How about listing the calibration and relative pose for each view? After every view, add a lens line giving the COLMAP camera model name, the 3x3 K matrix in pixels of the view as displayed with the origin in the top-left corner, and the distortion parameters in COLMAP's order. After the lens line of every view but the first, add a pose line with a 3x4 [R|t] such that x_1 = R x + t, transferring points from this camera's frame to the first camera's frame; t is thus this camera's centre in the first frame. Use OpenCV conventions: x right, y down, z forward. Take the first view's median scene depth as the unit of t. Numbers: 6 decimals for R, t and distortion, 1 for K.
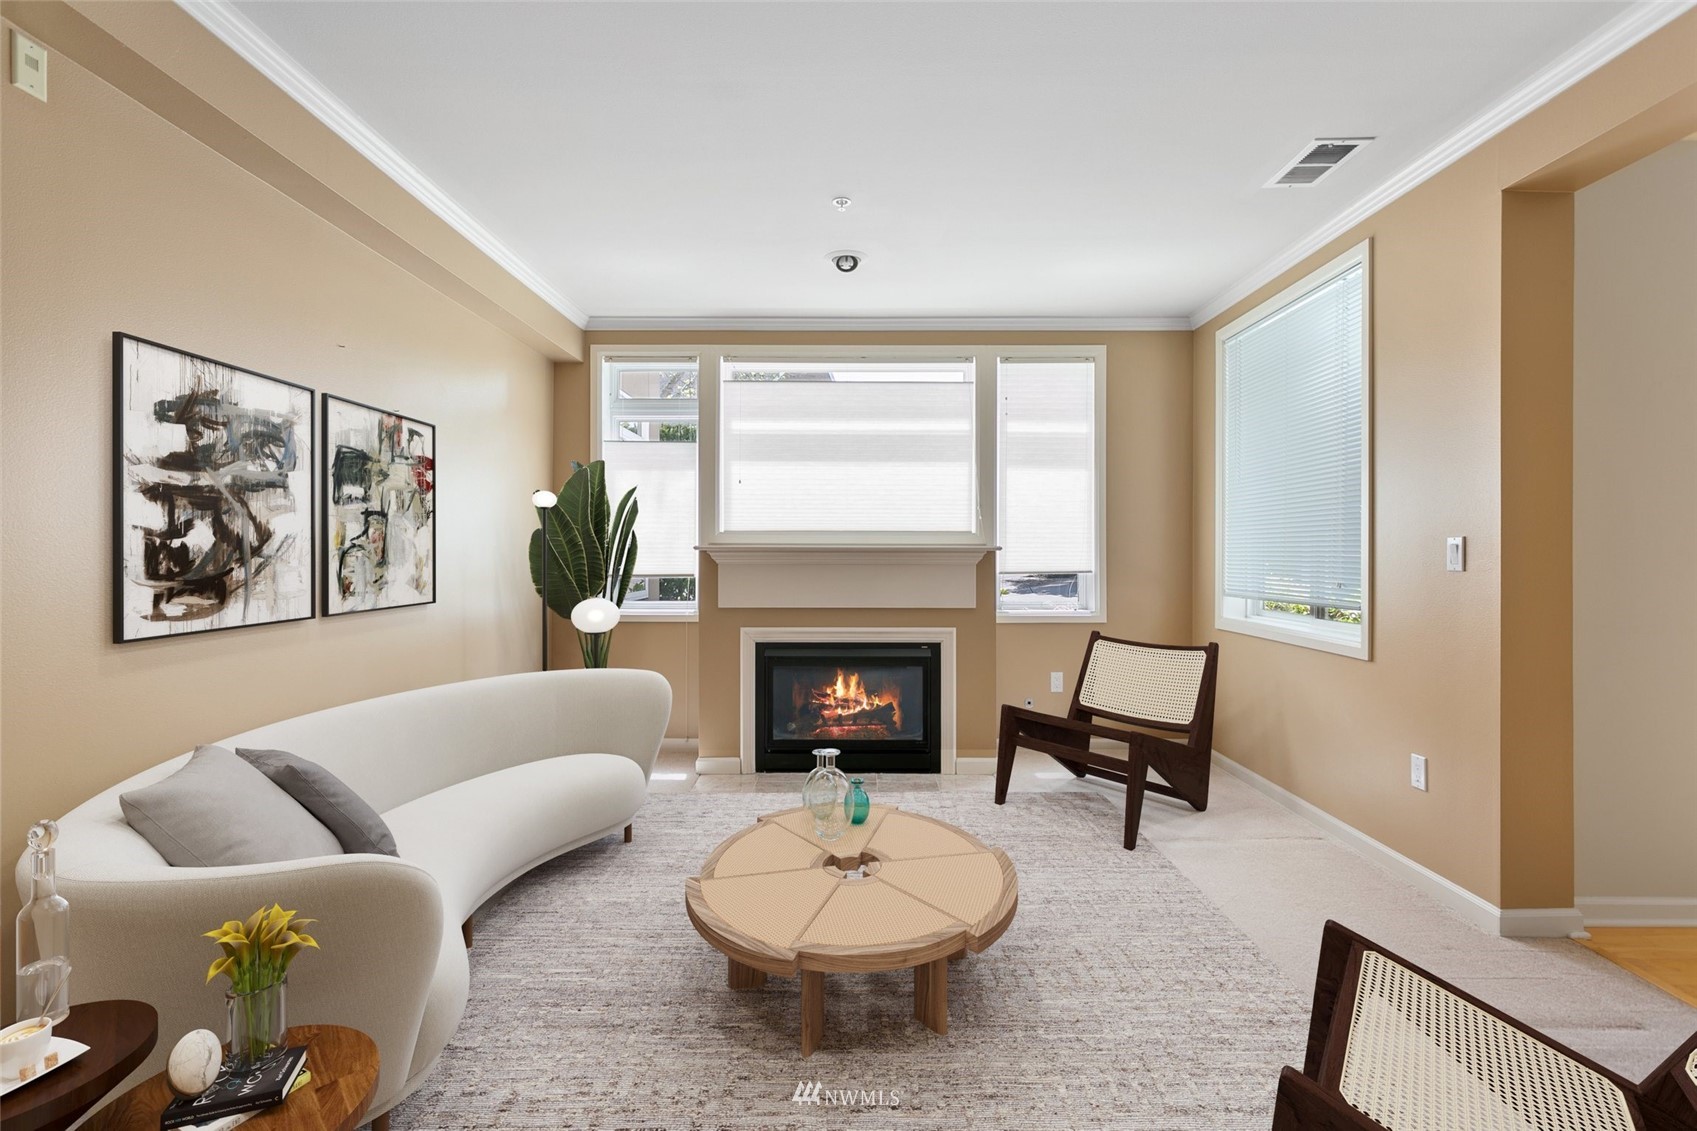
lens RADIAL K [[801.8, 0, 852.5], [0, 801.8, 557.4], [0, 0, 1]] dist [0.000358, 0.000947]
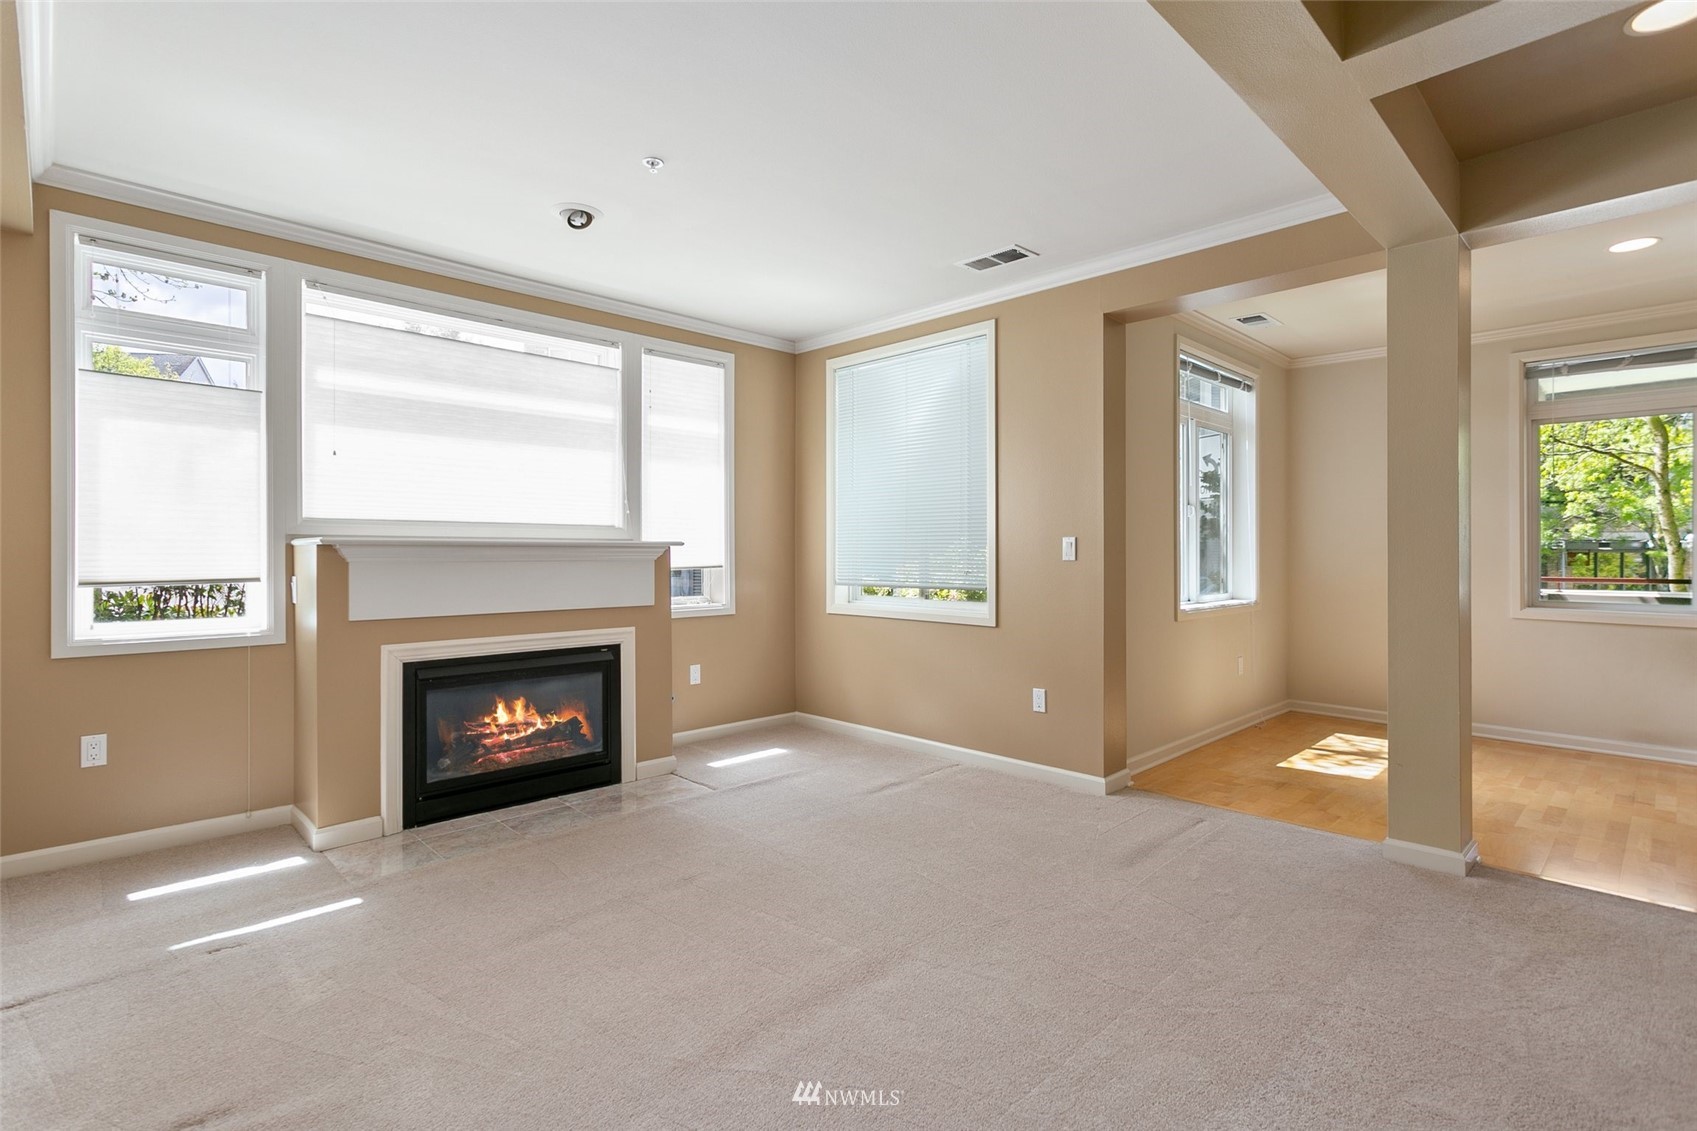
lens RADIAL K [[815.1, 0, 845.5], [0, 815.1, 558.9], [0, 0, 1]] dist [-0.000270, 0.000130]
pose [[0.708145, -0.007101, 0.706031, -0.372598], [0.003979, 0.999974, 0.006066, 0.001937], [-0.706056, -0.001486, 0.708155, 0.135767]]
